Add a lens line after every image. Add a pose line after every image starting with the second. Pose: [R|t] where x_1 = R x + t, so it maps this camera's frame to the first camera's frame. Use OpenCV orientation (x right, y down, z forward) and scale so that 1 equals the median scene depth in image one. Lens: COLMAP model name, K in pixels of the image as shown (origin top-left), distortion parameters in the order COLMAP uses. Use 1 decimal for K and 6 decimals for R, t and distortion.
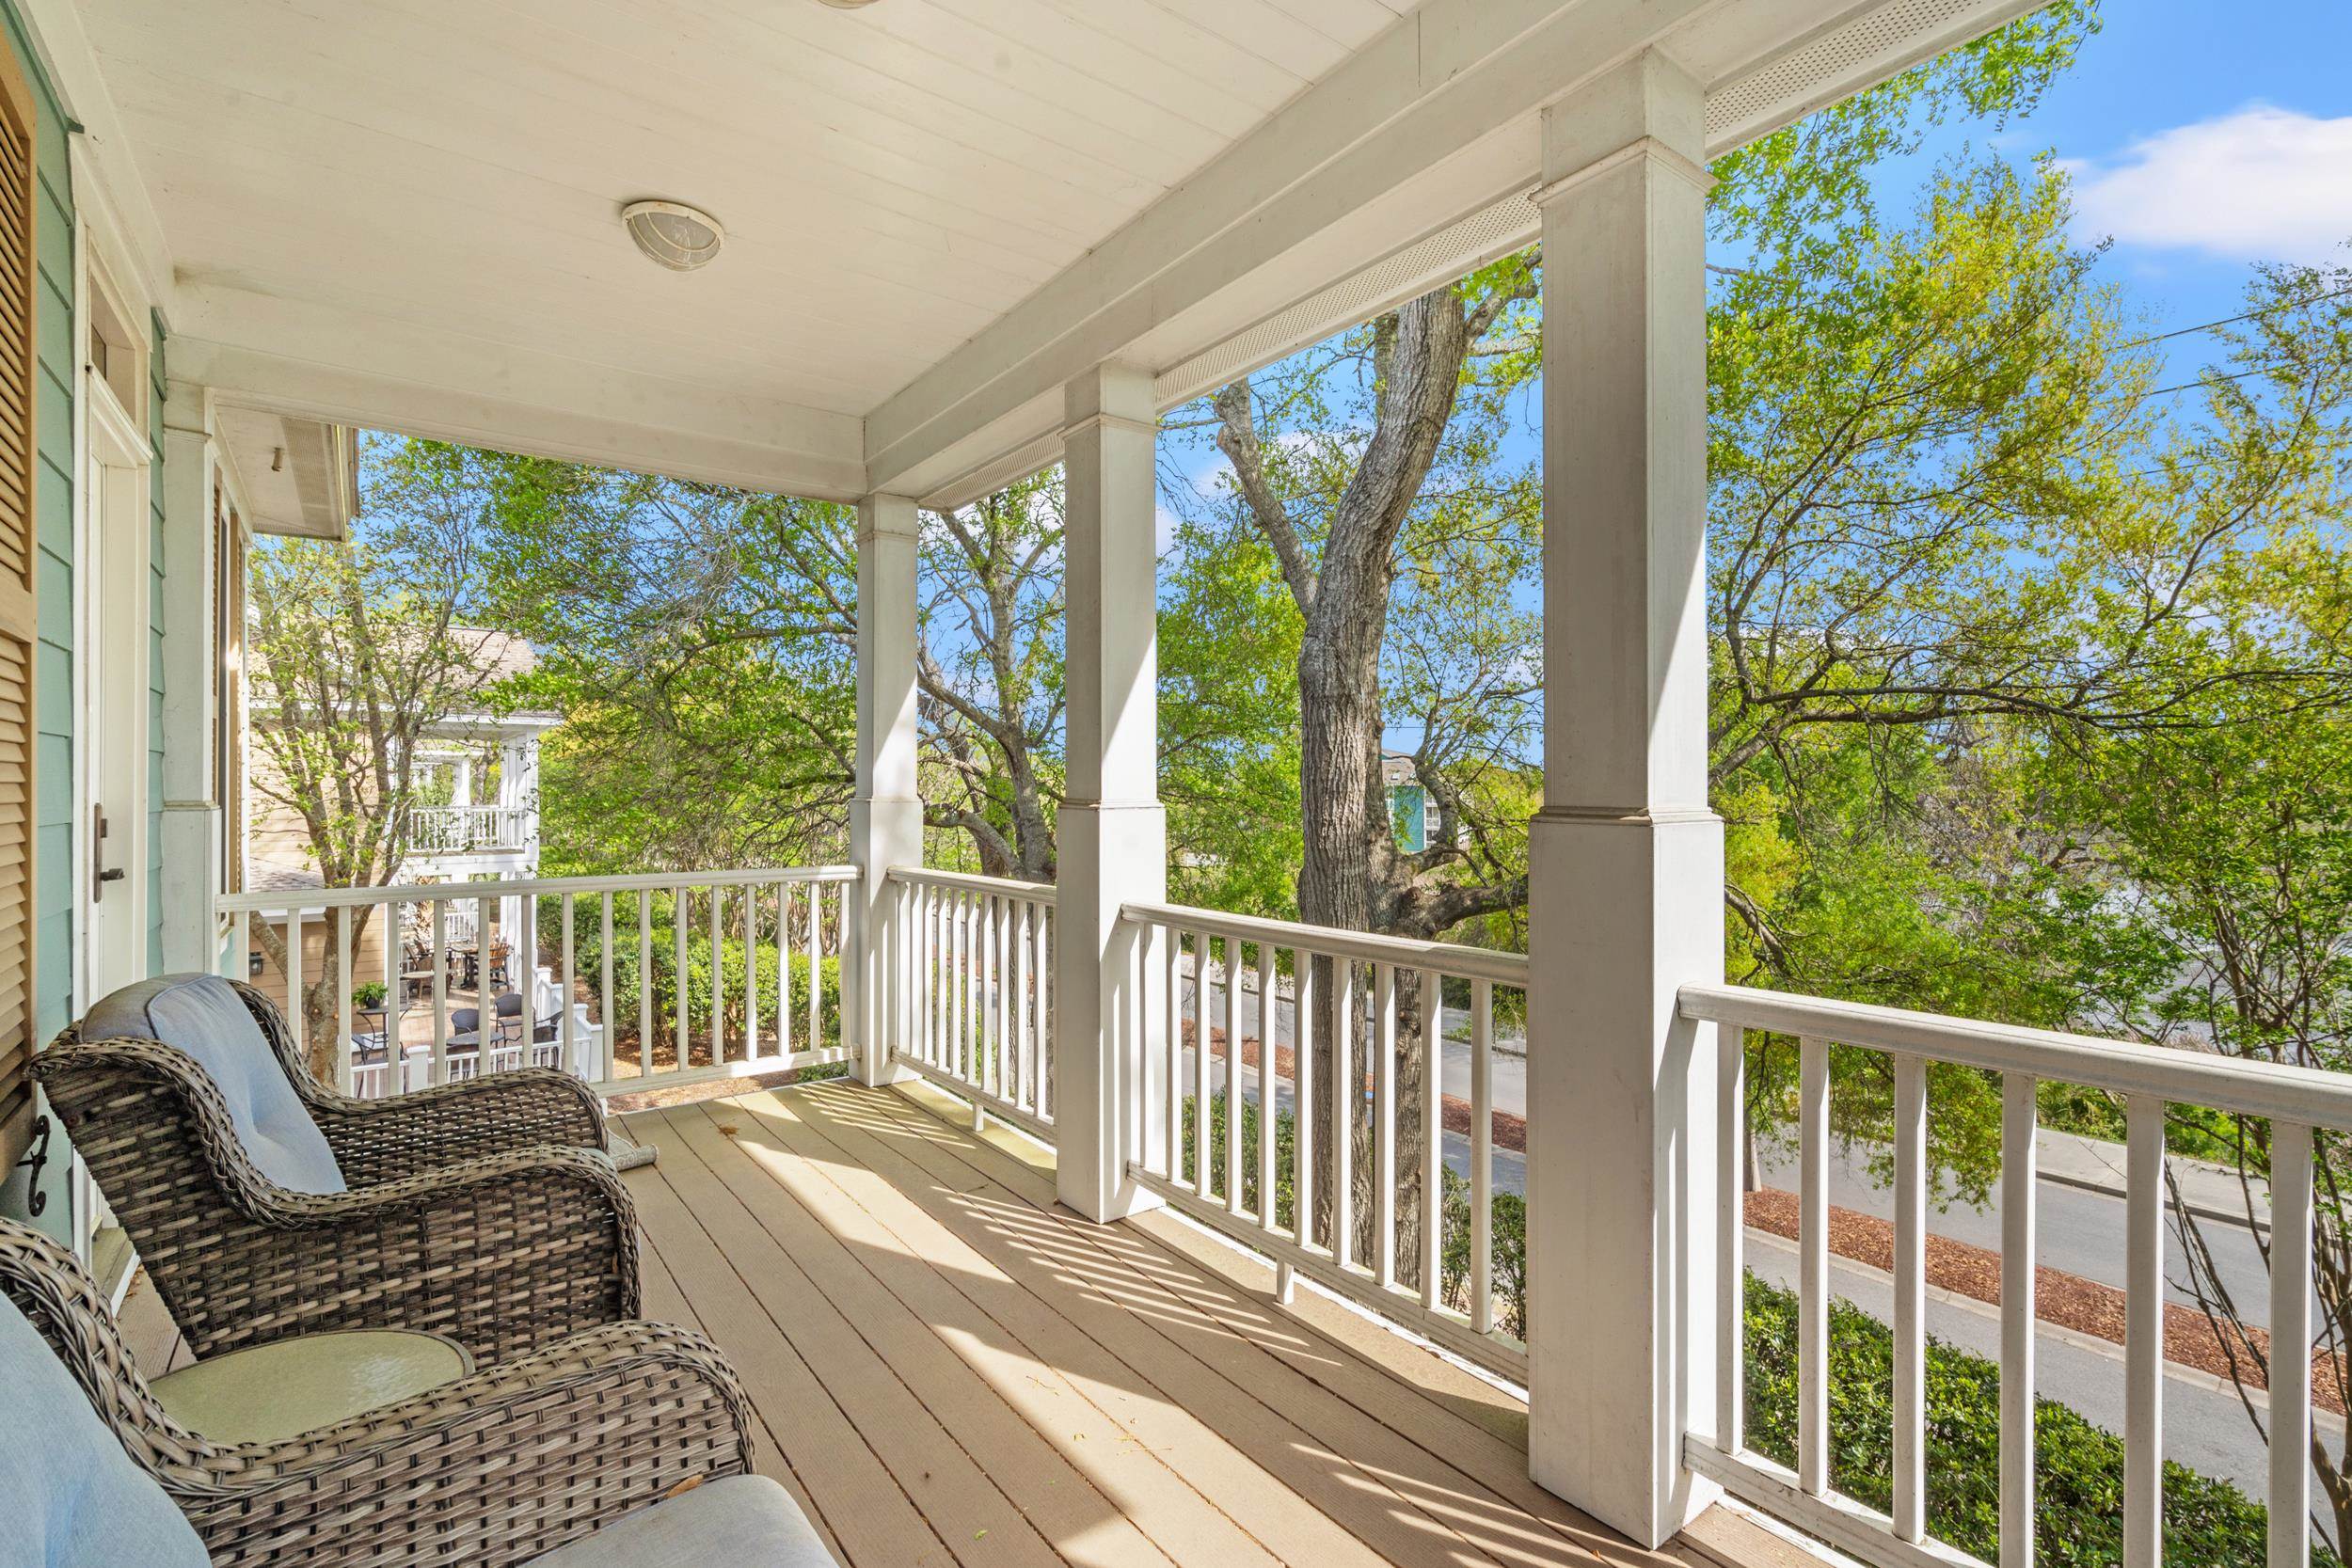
lens RADIAL K [[1068.4, 0, 1176.8], [0, 1068.4, 782.7], [0, 0, 1]] dist [-0.001174, 0.000093]
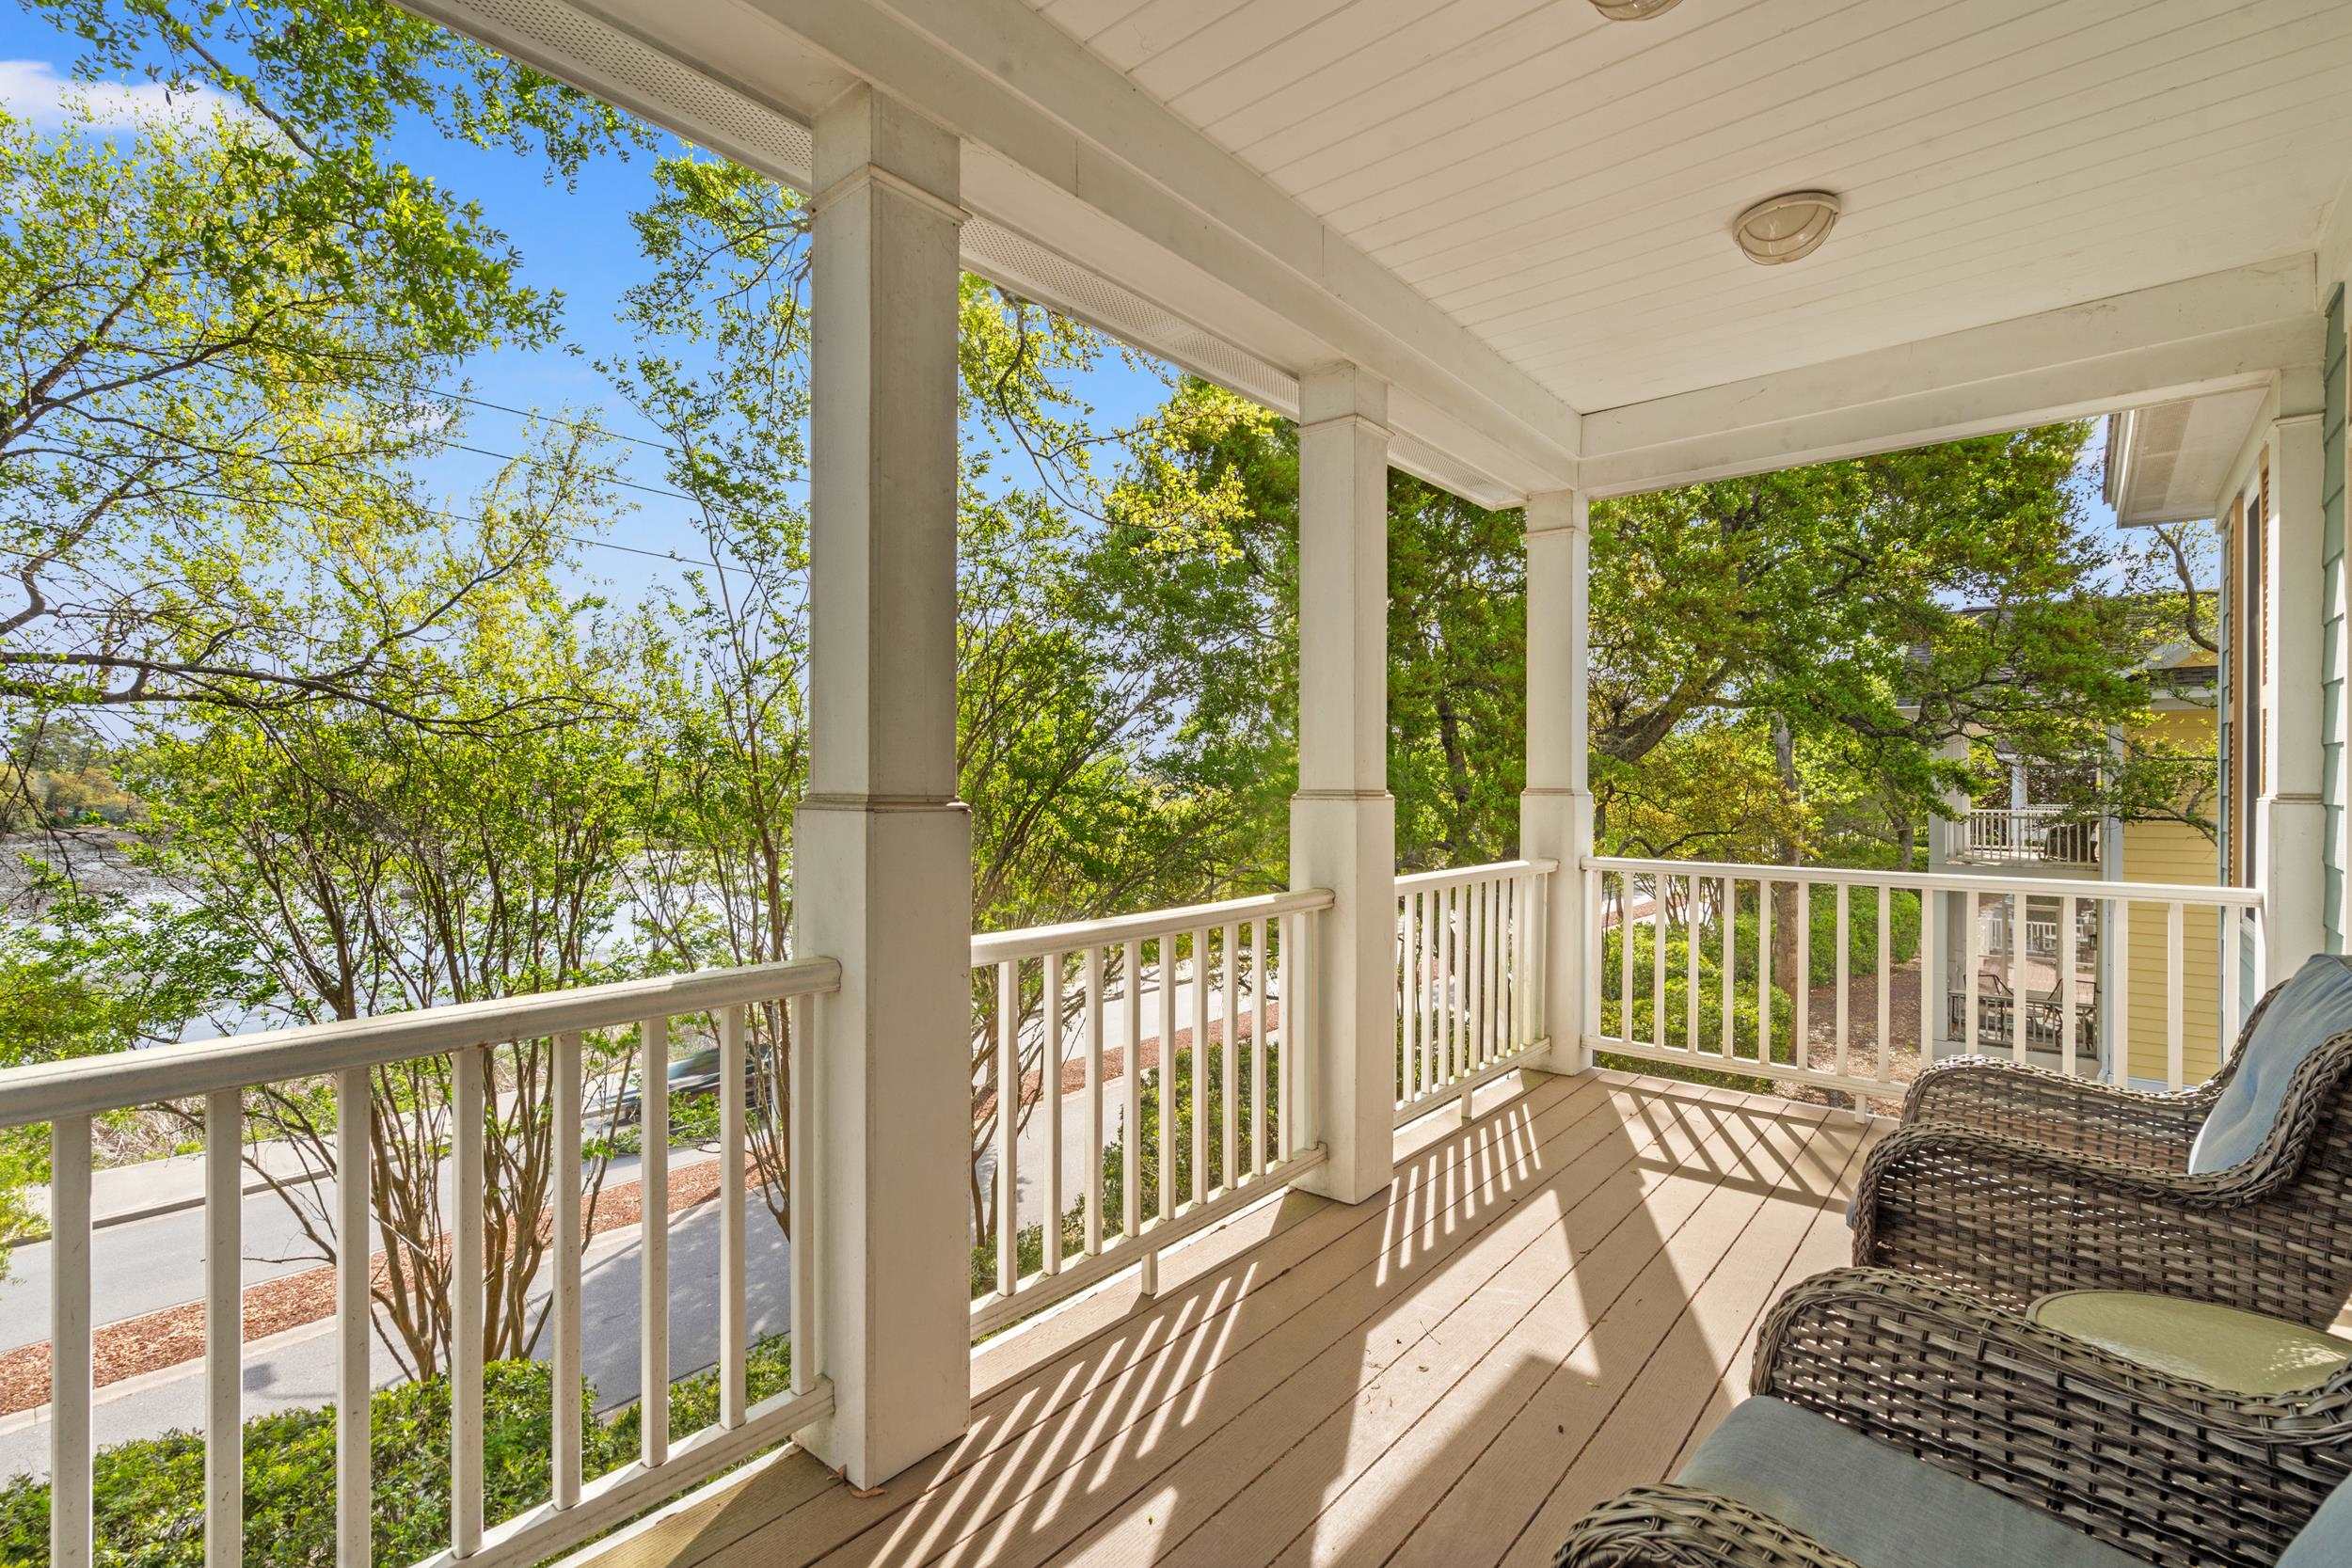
lens RADIAL K [[1068.4, 0, 1175.7], [0, 1068.4, 781.0], [0, 0, 1]] dist [-0.001174, 0.000093]
pose [[-0.218491, -0.002858, 0.975835, -0.277414], [0.001806, 0.999993, 0.003333, 0.001353], [-0.975837, 0.002491, -0.218485, 0.378355]]
